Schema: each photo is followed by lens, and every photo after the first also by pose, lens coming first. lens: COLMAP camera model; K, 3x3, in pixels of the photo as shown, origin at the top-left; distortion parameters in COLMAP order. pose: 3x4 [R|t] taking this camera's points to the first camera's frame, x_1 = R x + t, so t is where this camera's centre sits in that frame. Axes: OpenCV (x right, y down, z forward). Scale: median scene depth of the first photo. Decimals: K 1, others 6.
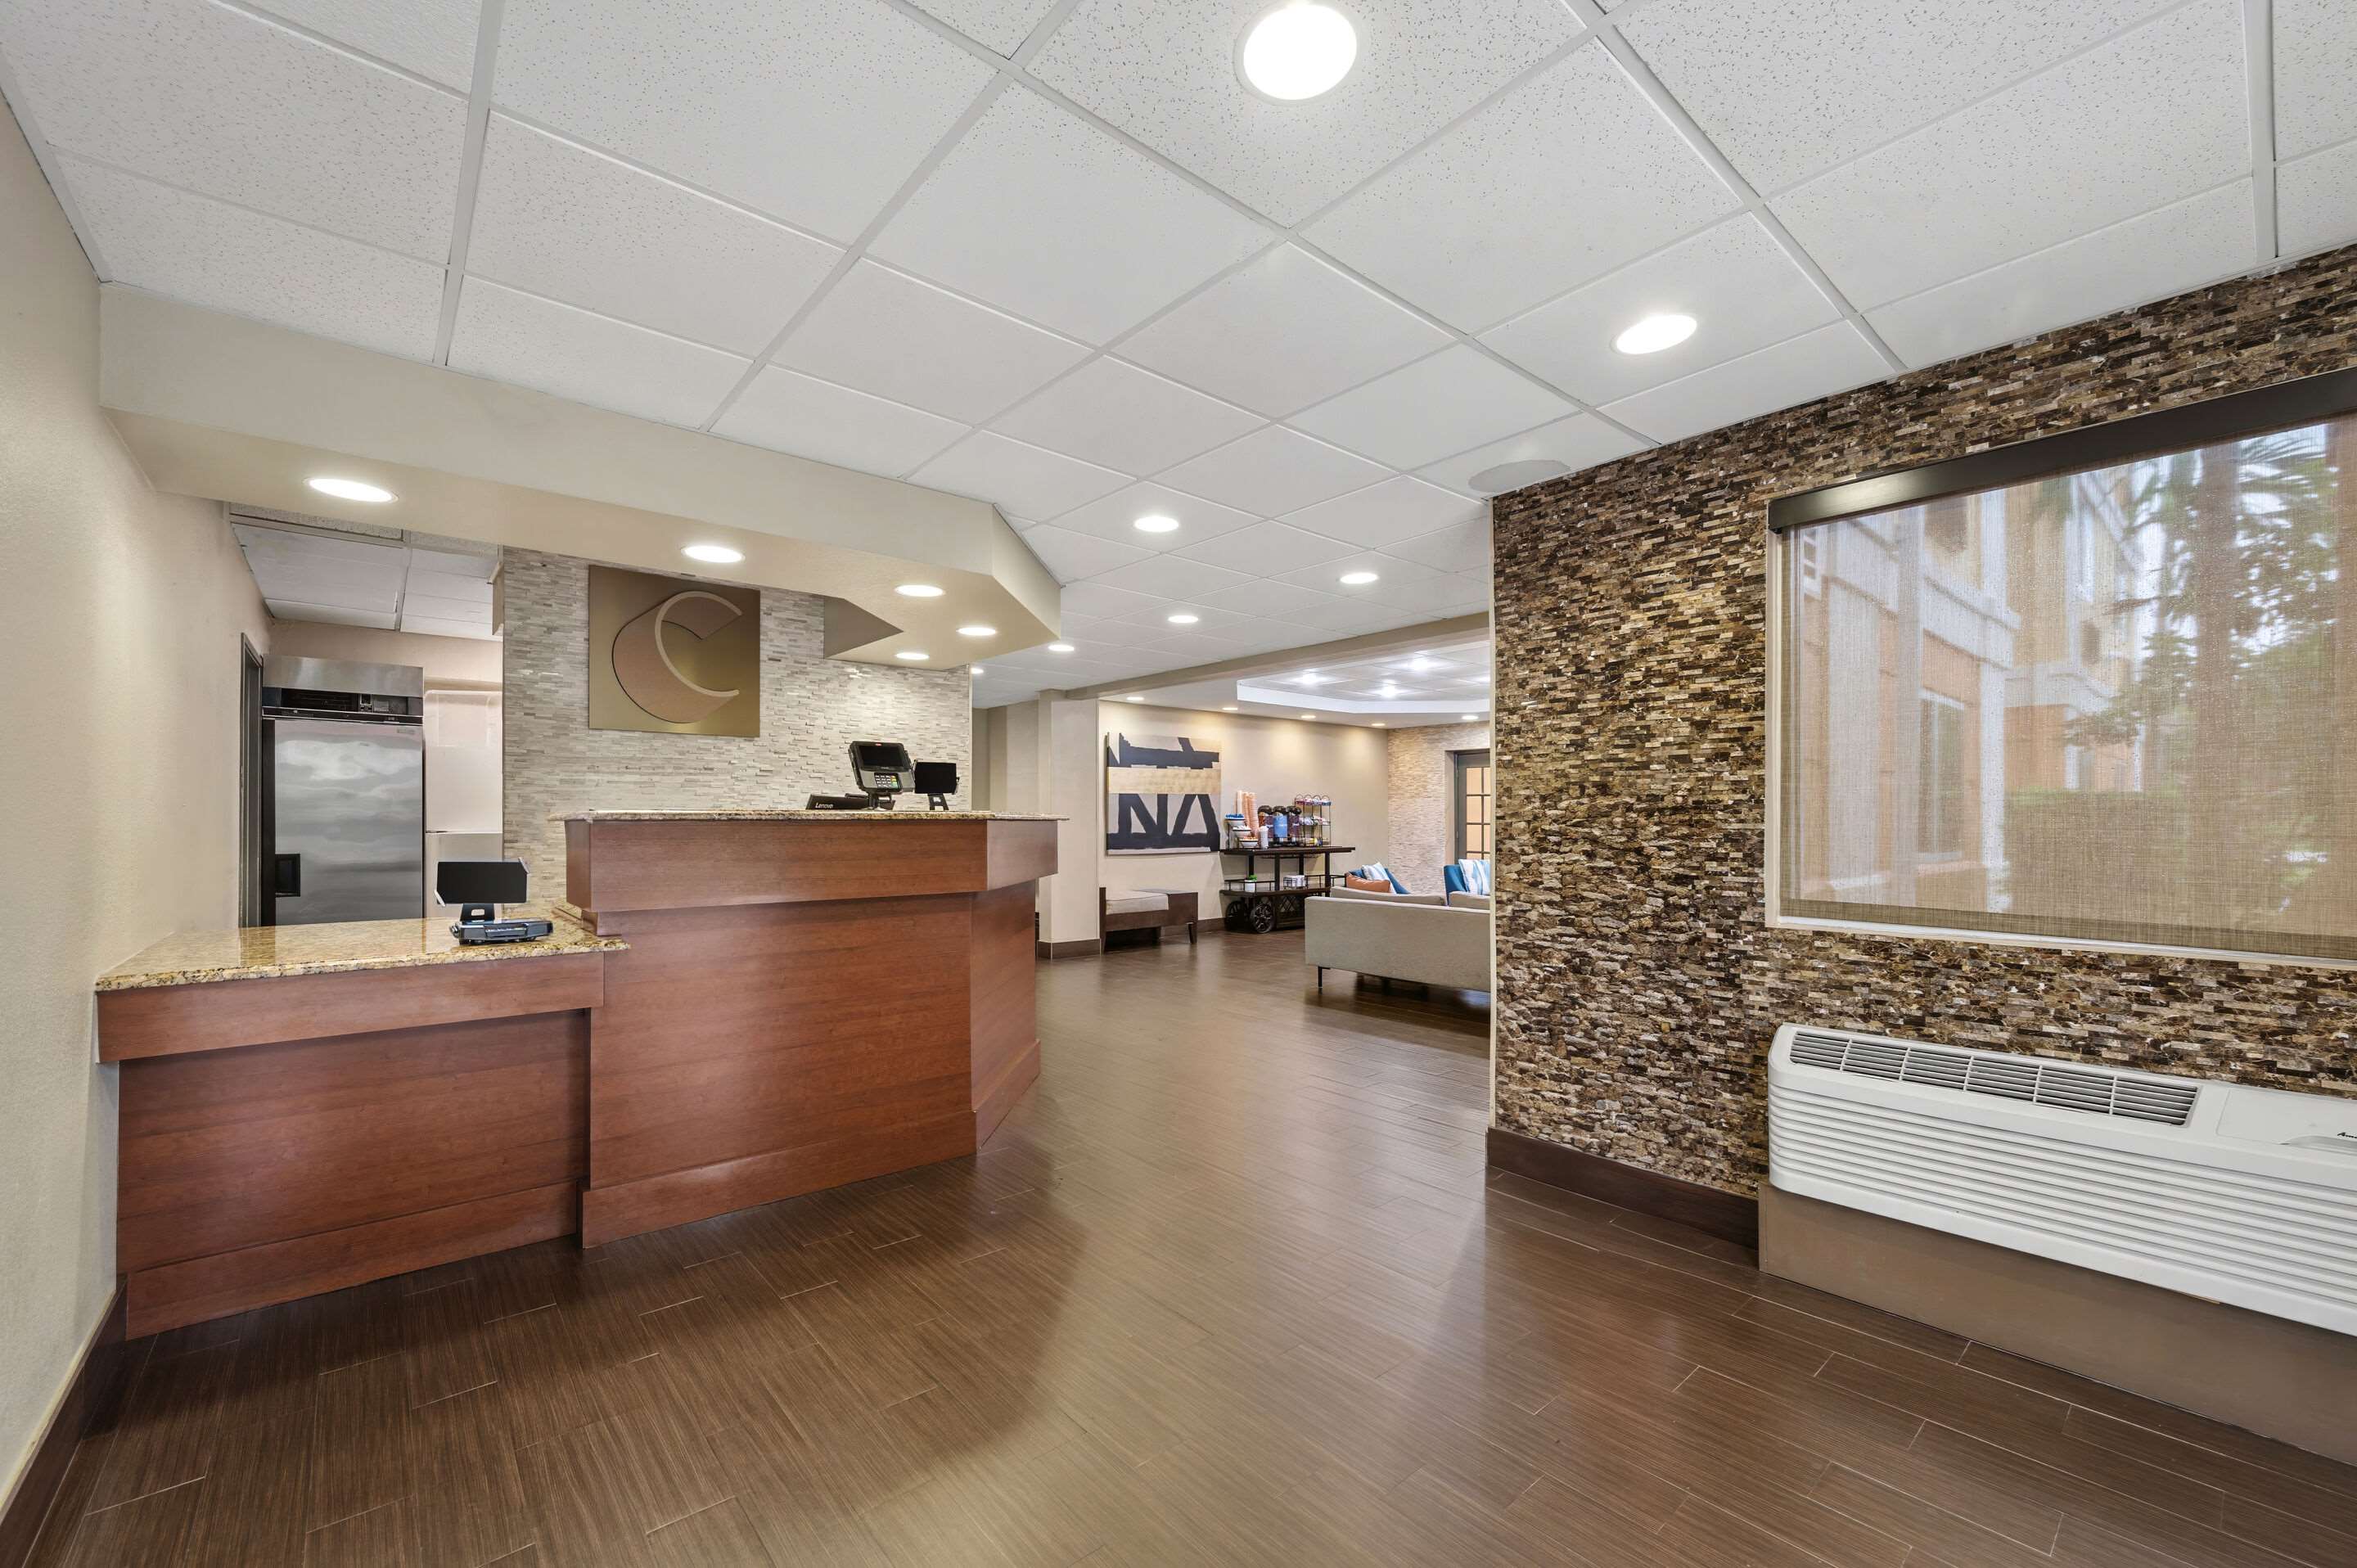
lens RADIAL K [[951.7, 0, 1161.2], [0, 951.7, 815.2], [0, 0, 1]] dist [0.006063, -0.001325]
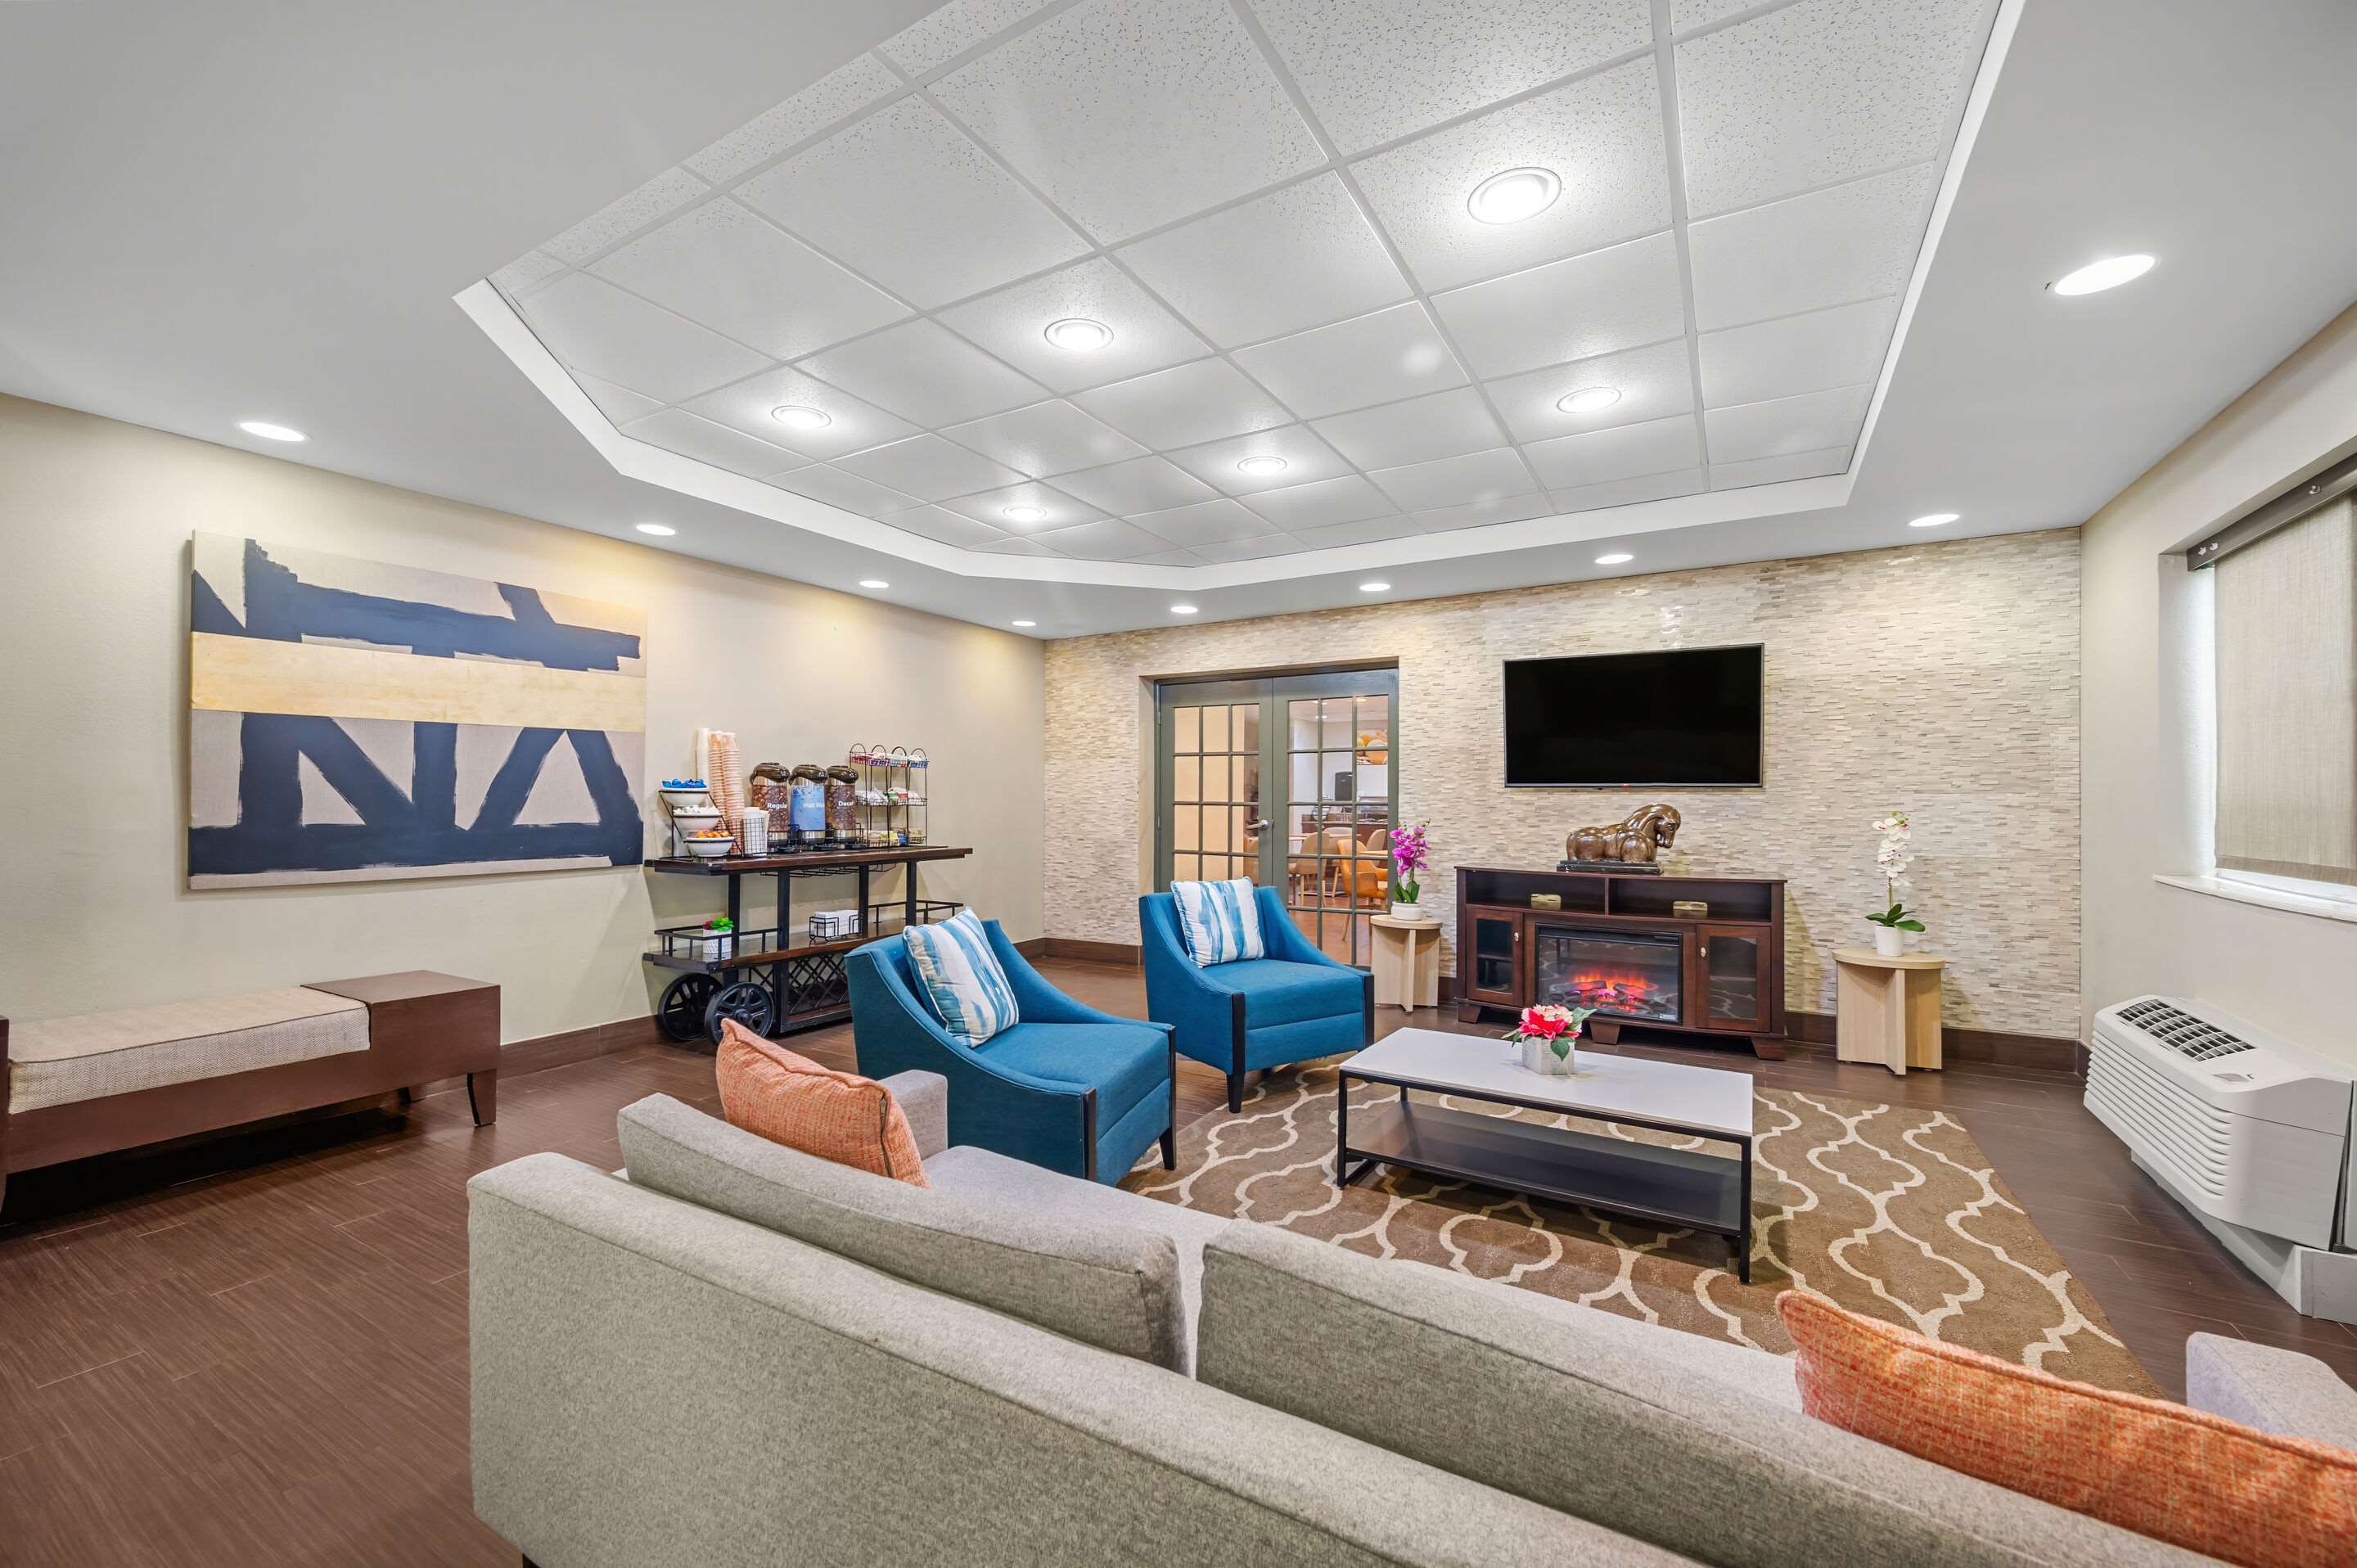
lens RADIAL K [[951.7, 0, 1168.4], [0, 951.7, 800.7], [0, 0, 1]] dist [0.006063, -0.001325]
pose [[0.948460, 0.003548, 0.316876, 0.165044], [-0.004919, 0.999982, 0.003528, 0.006551], [-0.316858, -0.004904, 0.948460, 0.557565]]
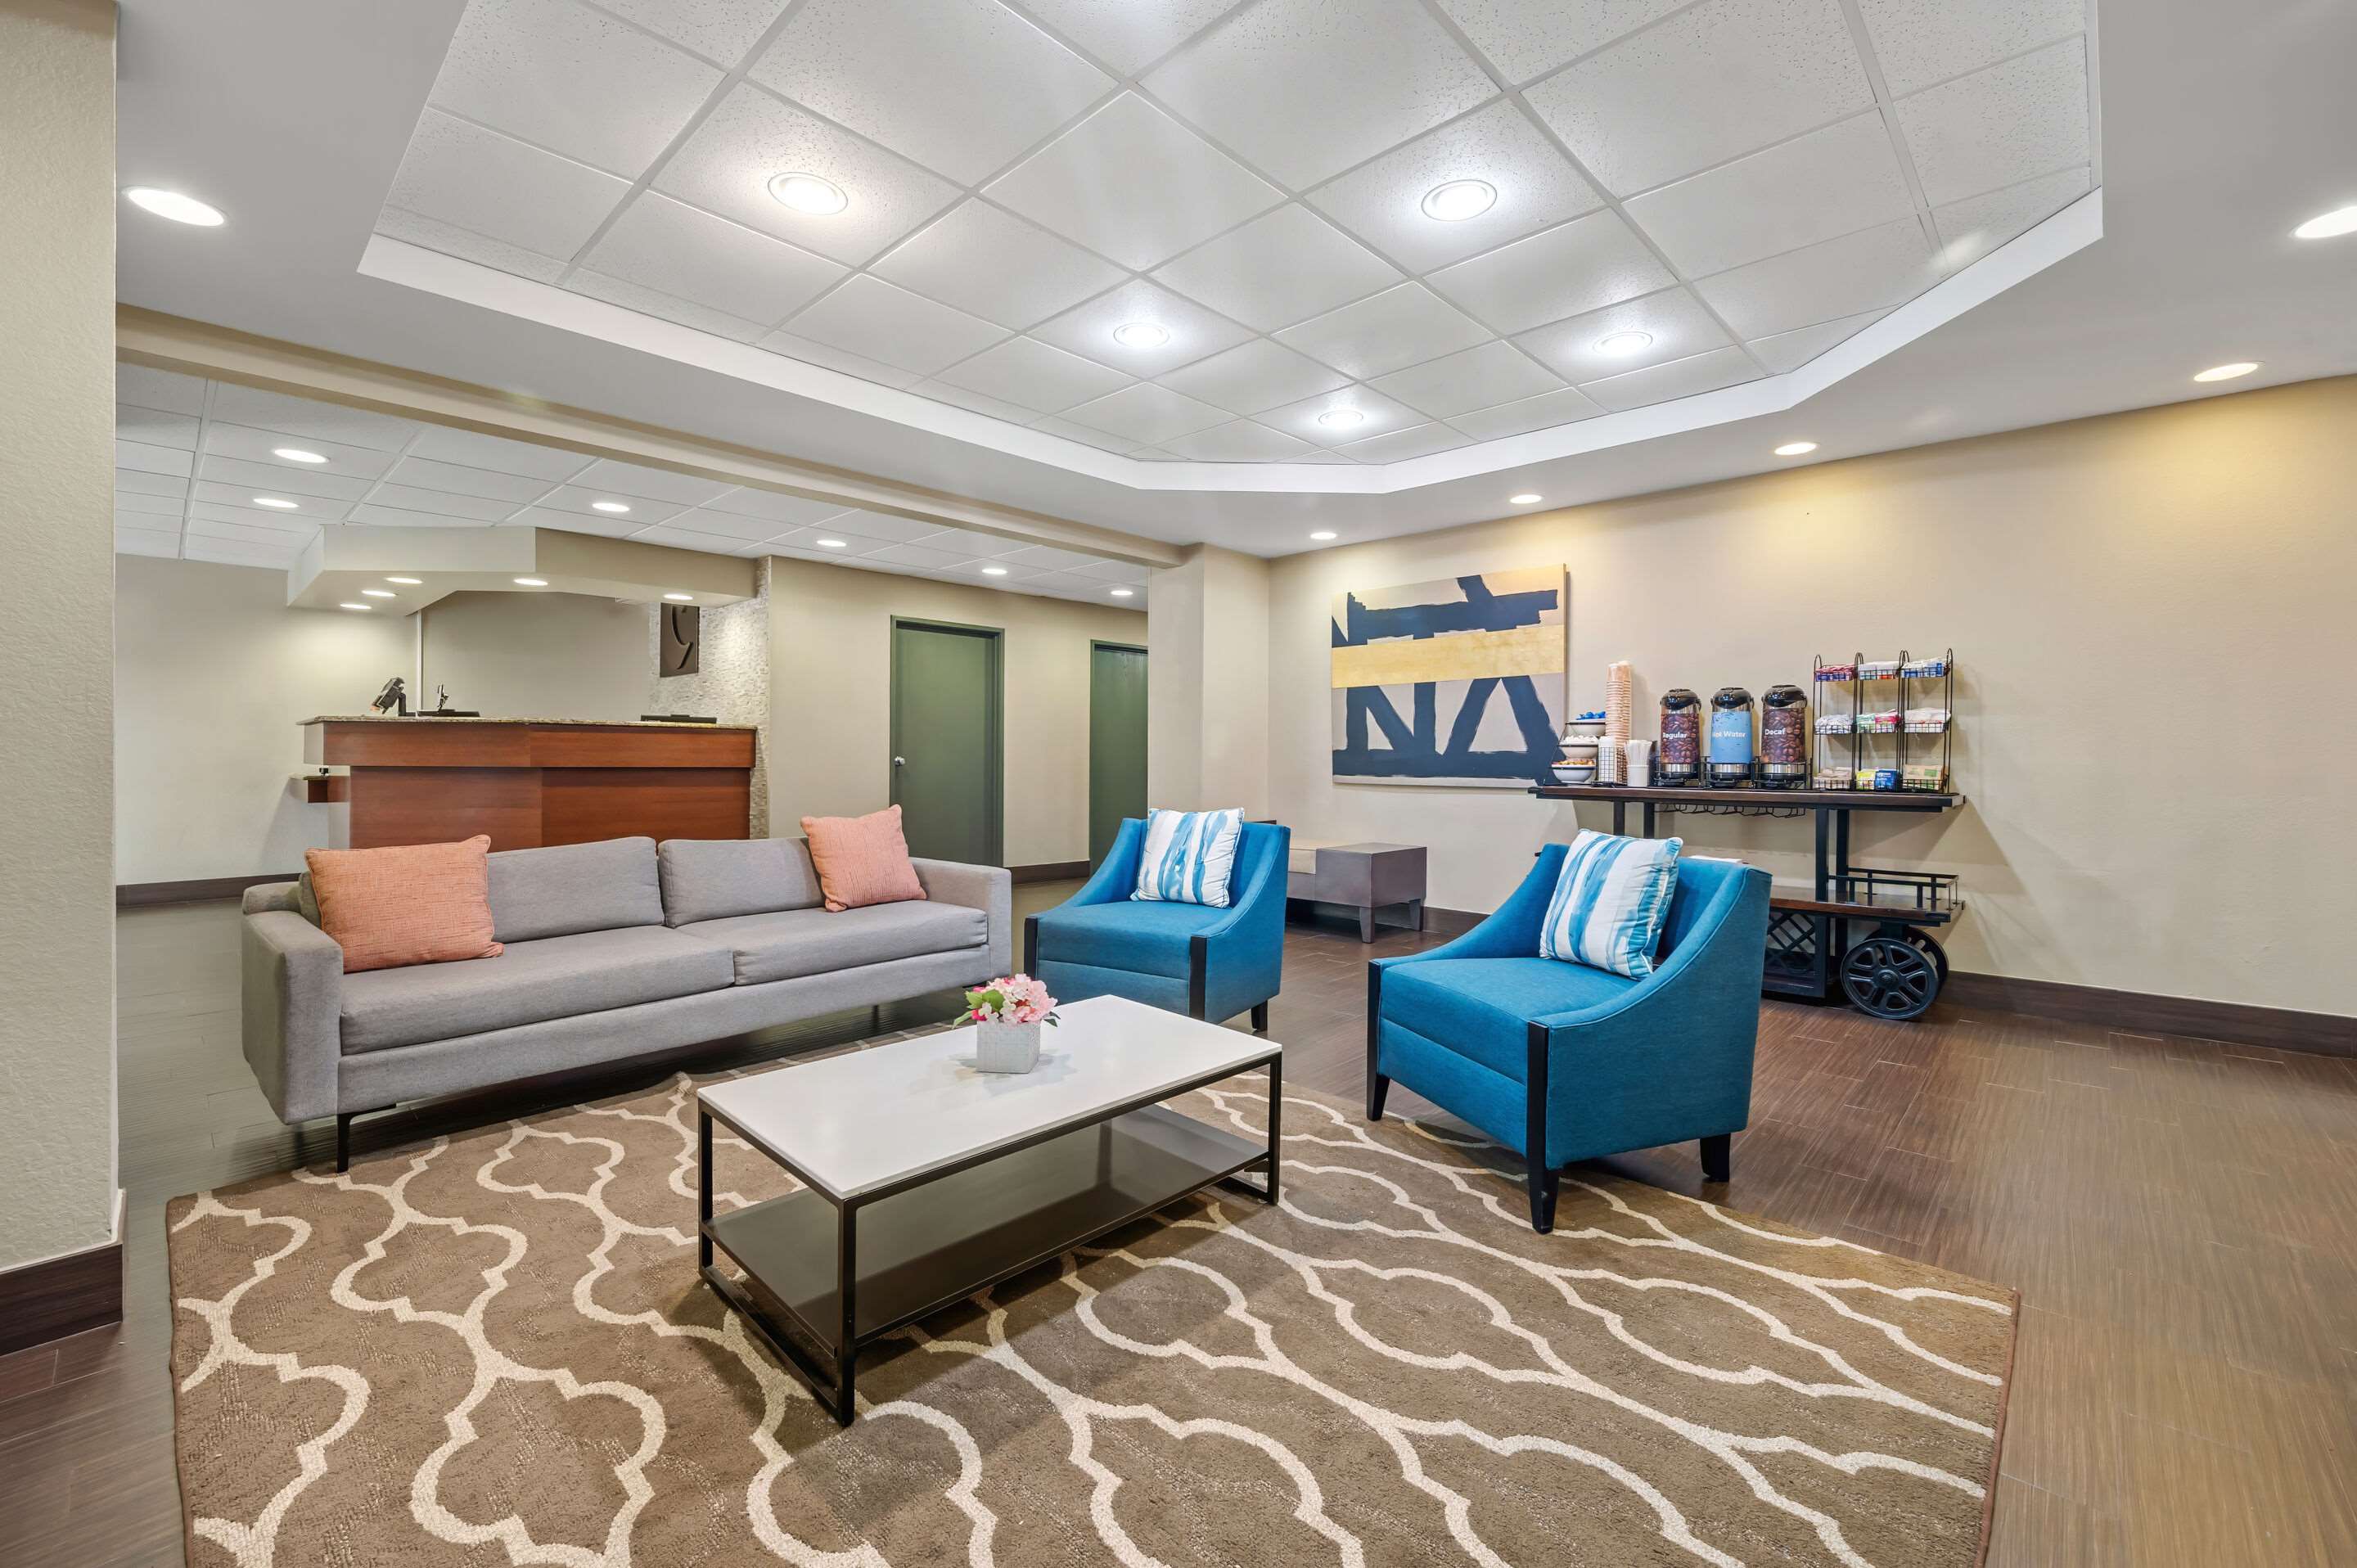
lens RADIAL K [[951.7, 0, 1192.9], [0, 951.7, 782.8], [0, 0, 1]] dist [0.006063, -0.001325]
pose [[0.116287, 0.033693, -0.992644, 0.582654], [0.000537, 0.999422, 0.033986, 0.019679], [0.993216, -0.004485, 0.116201, 0.816441]]
